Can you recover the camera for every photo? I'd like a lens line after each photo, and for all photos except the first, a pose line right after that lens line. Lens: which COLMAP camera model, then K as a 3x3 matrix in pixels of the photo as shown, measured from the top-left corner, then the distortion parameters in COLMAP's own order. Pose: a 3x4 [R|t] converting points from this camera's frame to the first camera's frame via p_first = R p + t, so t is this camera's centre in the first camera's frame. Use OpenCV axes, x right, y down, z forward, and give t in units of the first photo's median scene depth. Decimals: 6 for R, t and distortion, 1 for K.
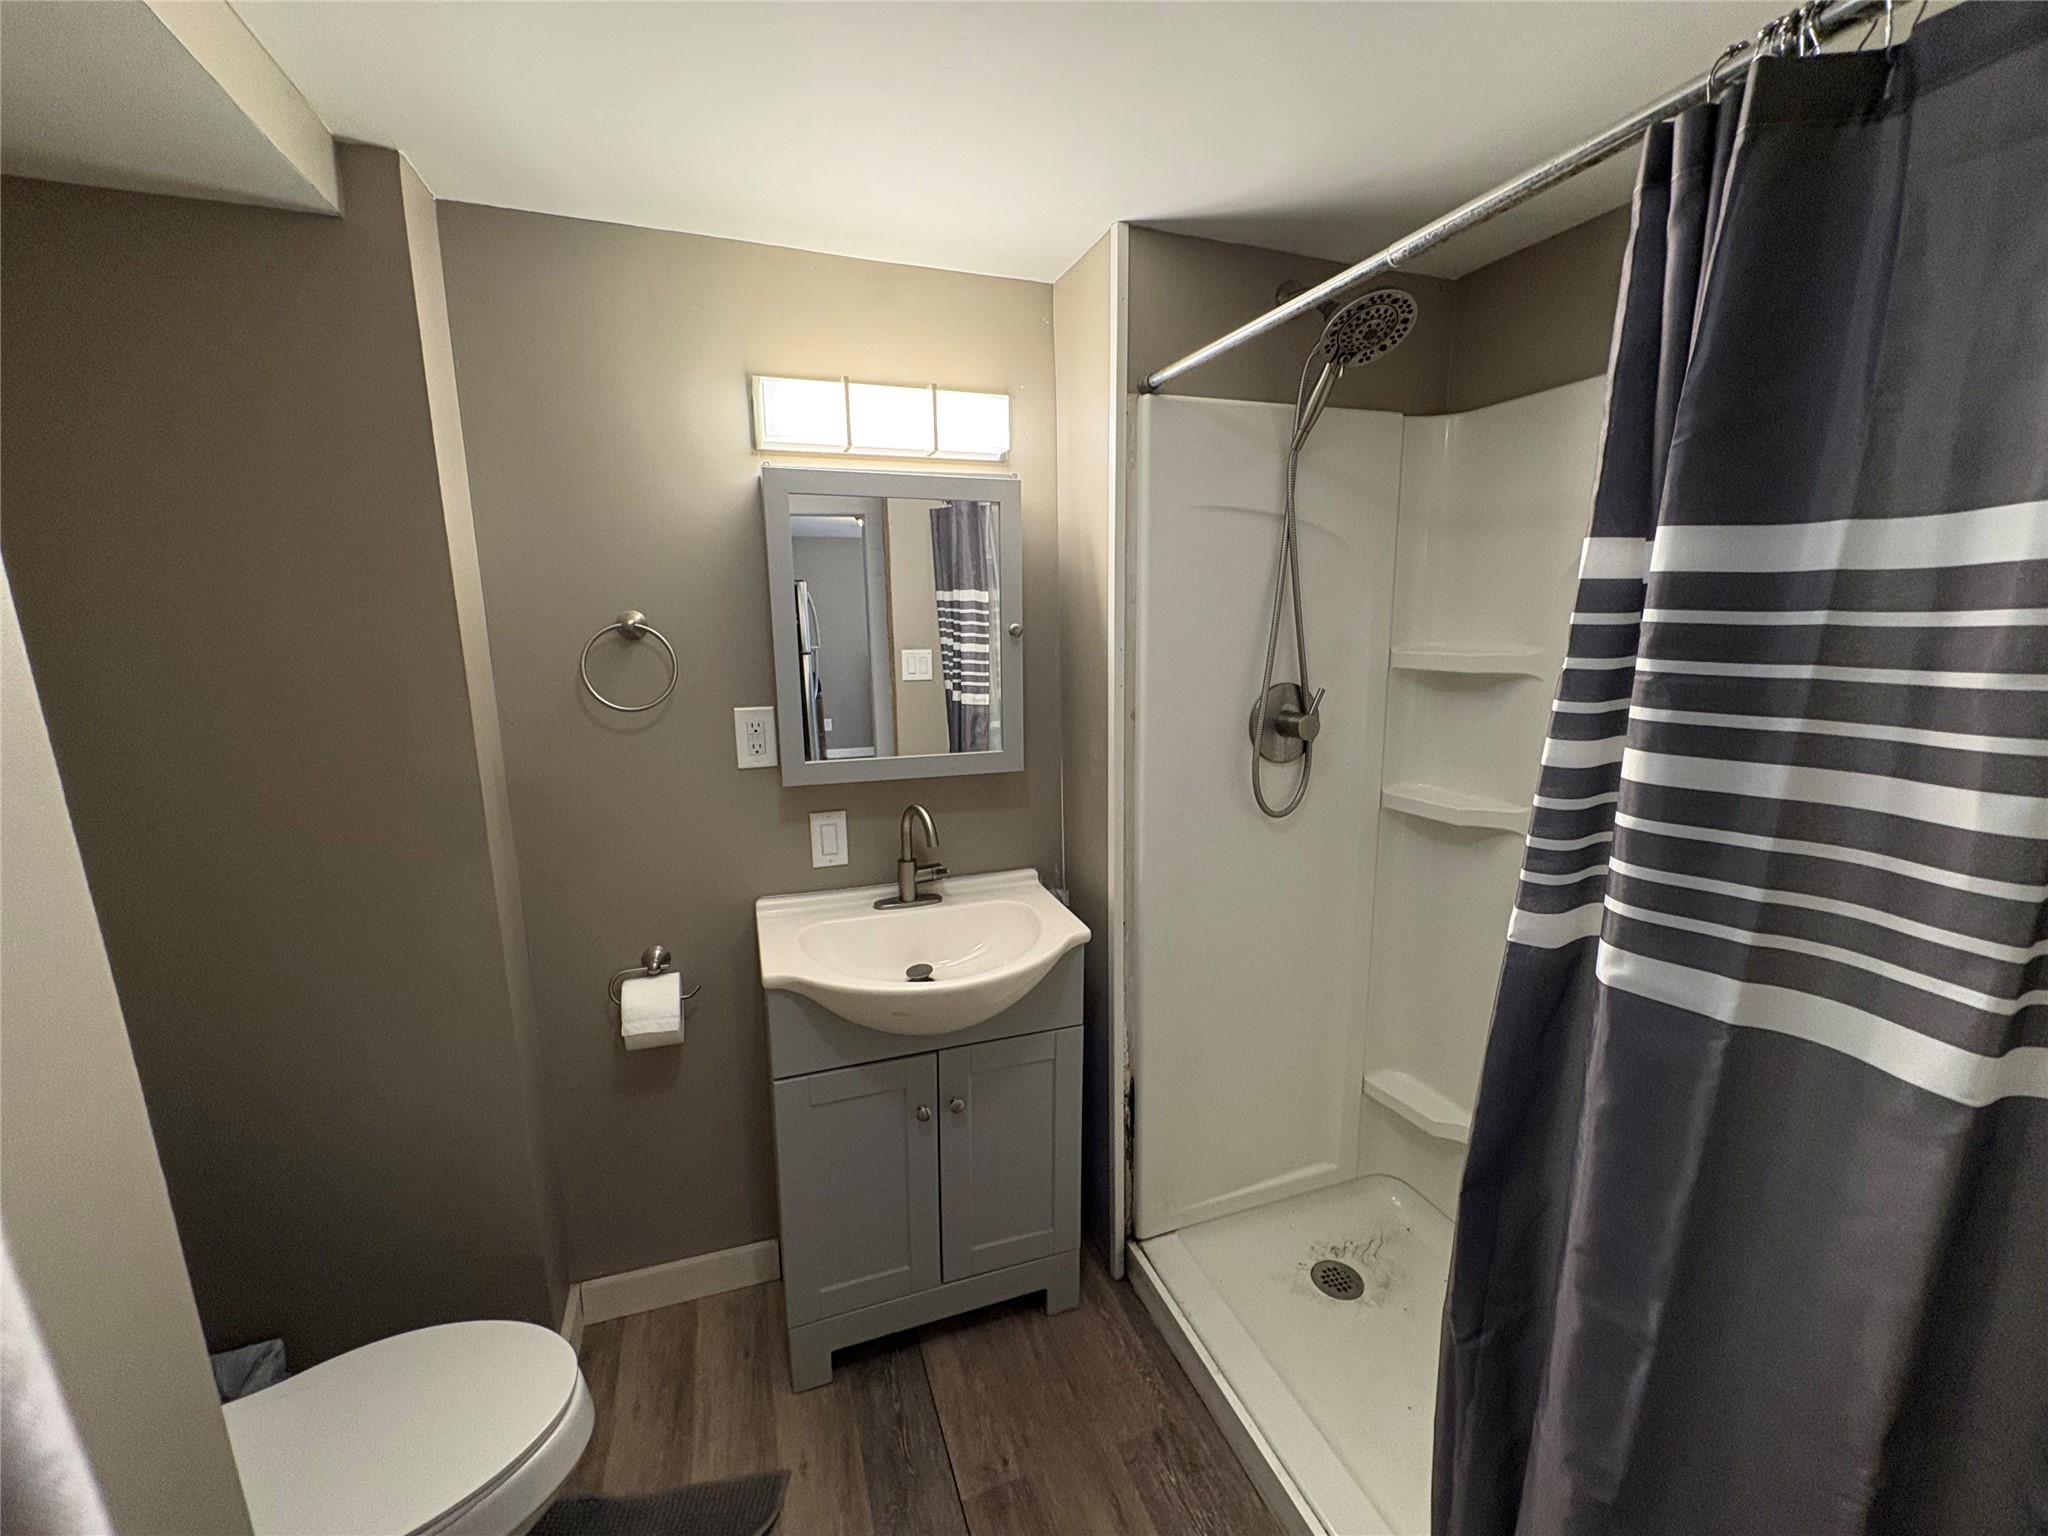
lens RADIAL K [[821.7, 0, 1022.2], [0, 821.7, 764.1], [0, 0, 1]] dist [0.000515, 0.000500]
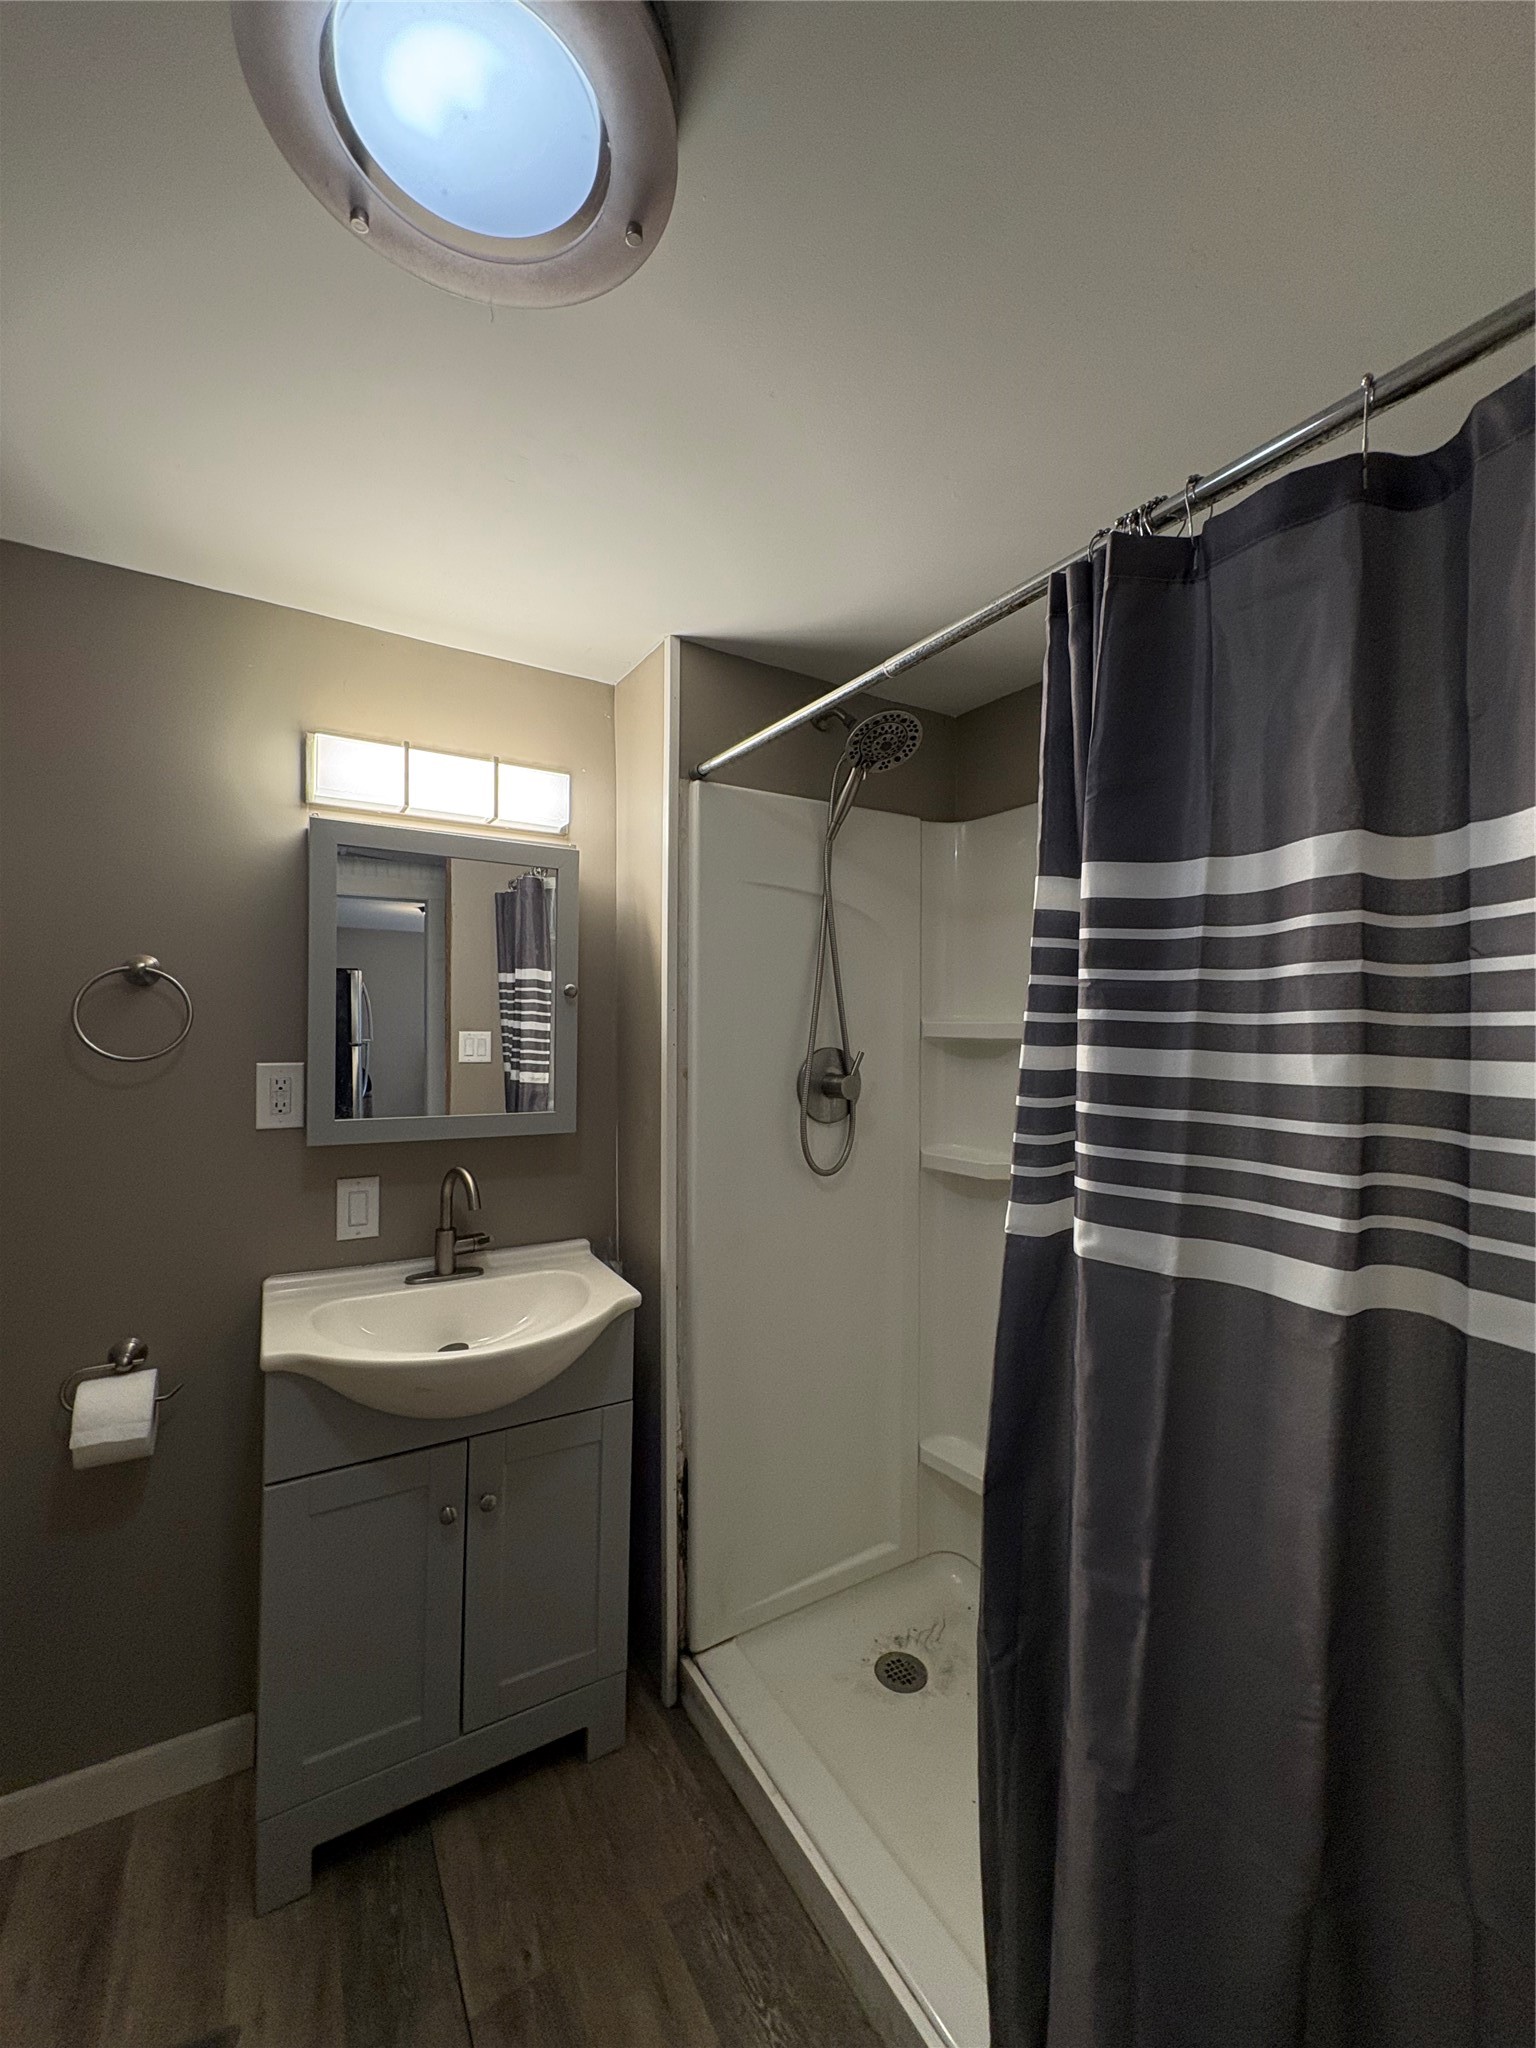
lens RADIAL K [[821.7, 0, 766.3], [0, 821.7, 1023.9], [0, 0, 1]] dist [0.000515, 0.000500]
pose [[0.979270, 0.021317, 0.201433, 0.026878], [0.015459, 0.983681, -0.179257, 0.066953], [-0.201967, 0.178655, 0.962960, -0.020296]]
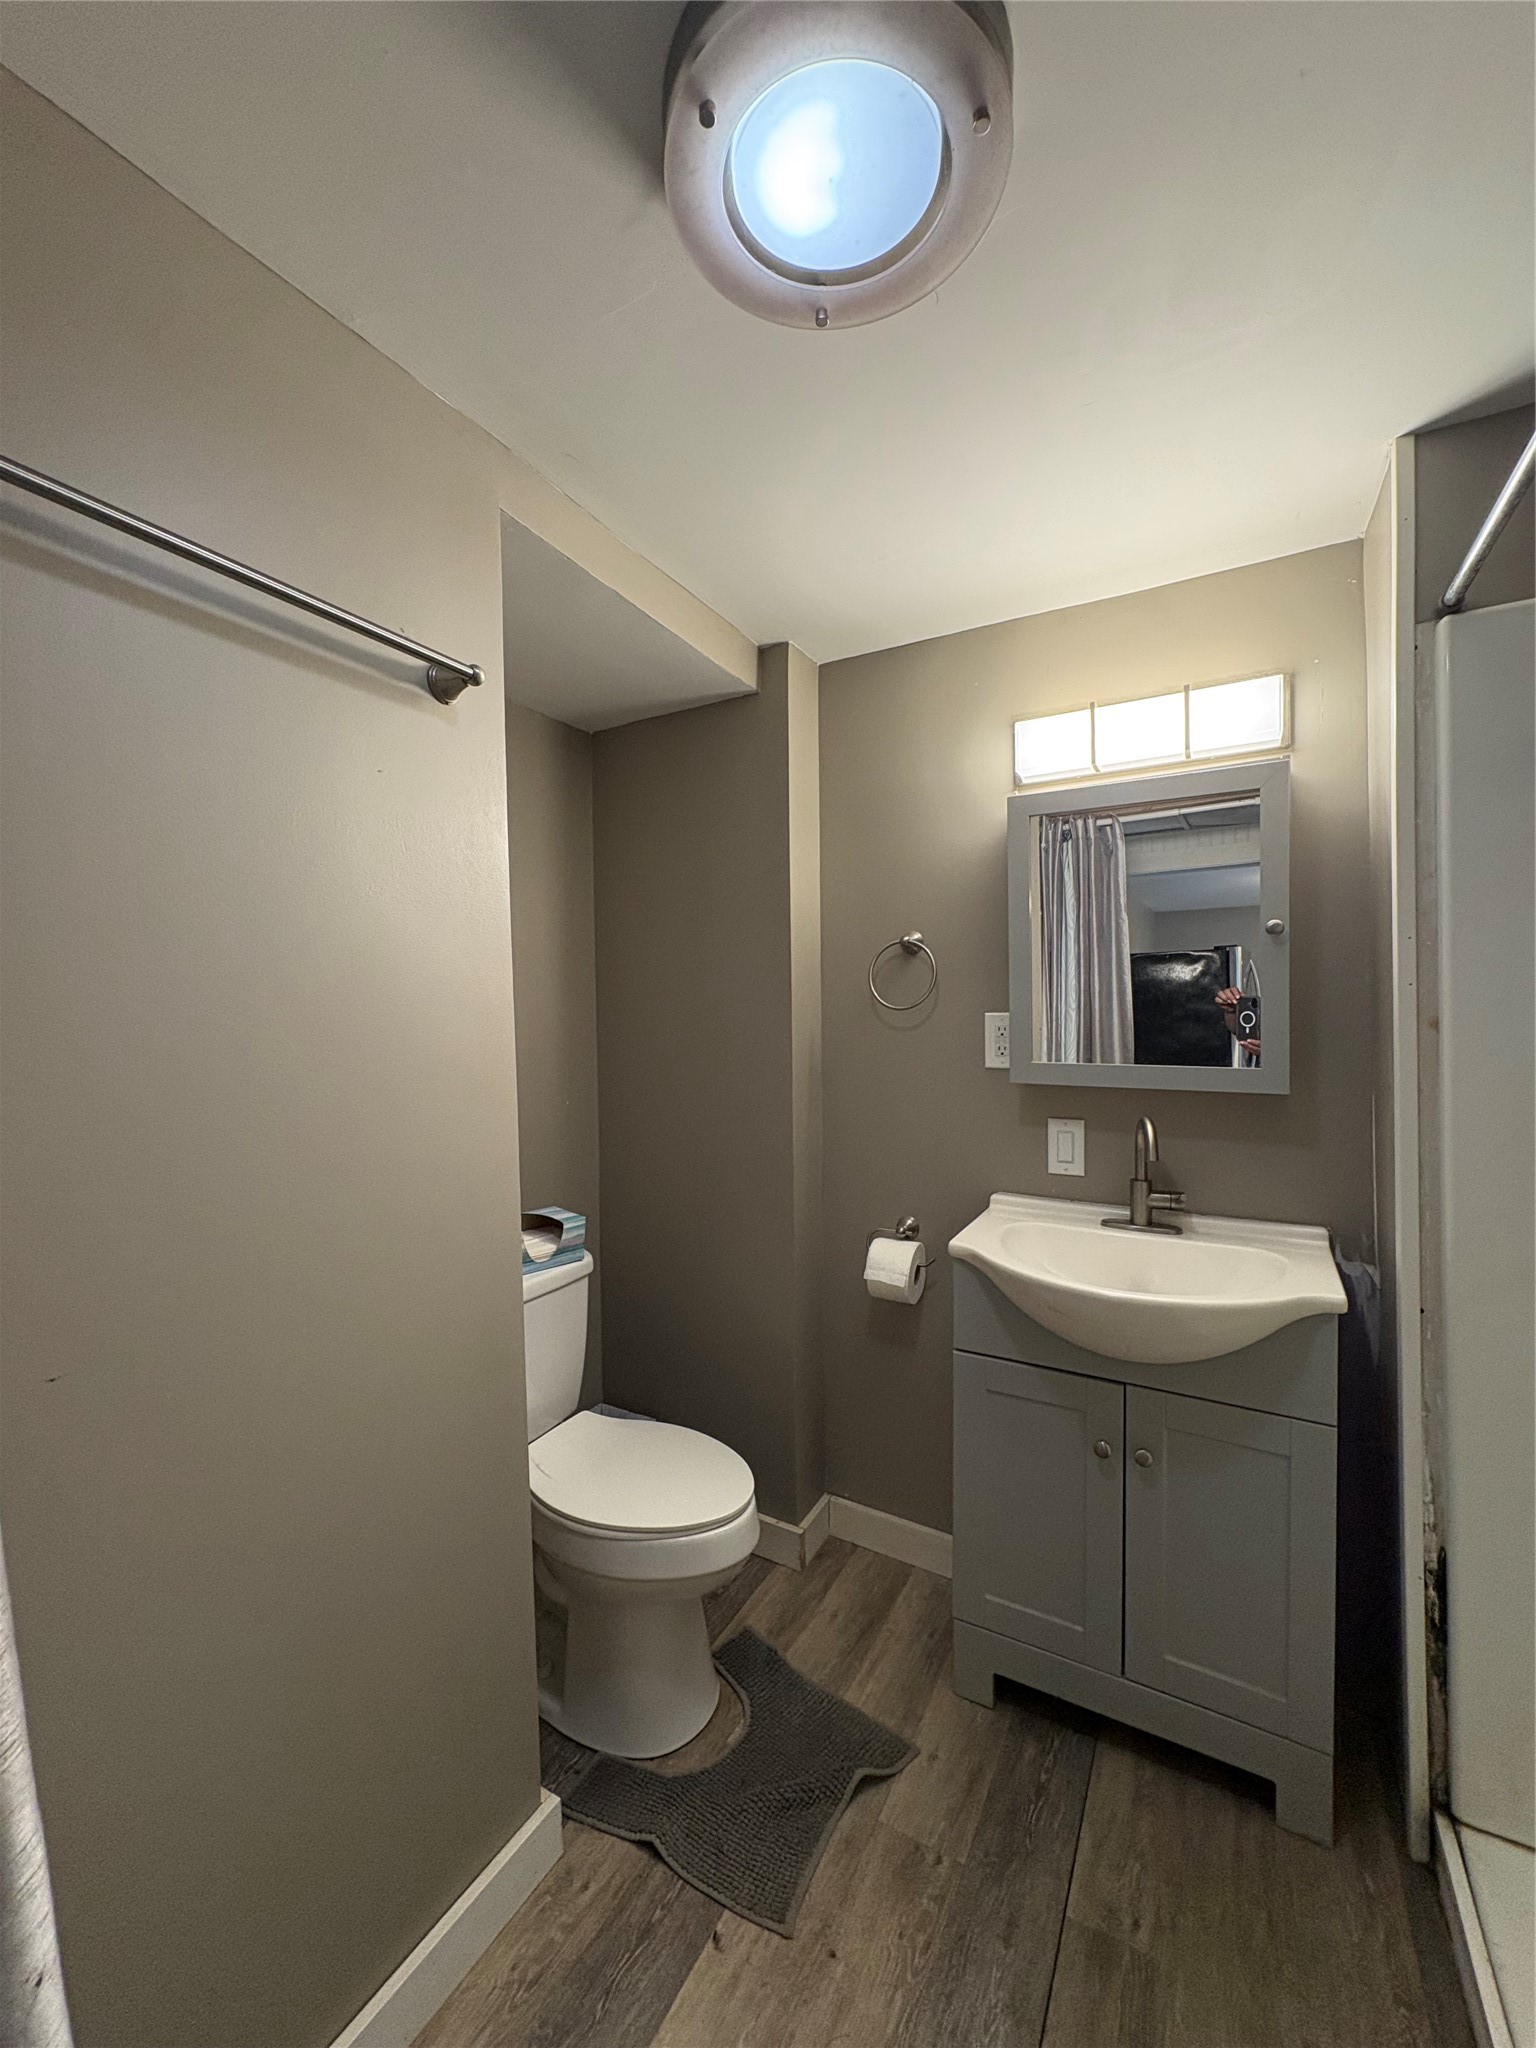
lens RADIAL K [[821.7, 0, 767.6], [0, 821.7, 1021.3], [0, 0, 1]] dist [0.000515, 0.000500]
pose [[0.656451, 0.013103, -0.754255, 0.314192], [-0.133196, 0.986154, -0.098793, 0.097699], [0.742517, 0.165316, 0.649106, 0.058317]]
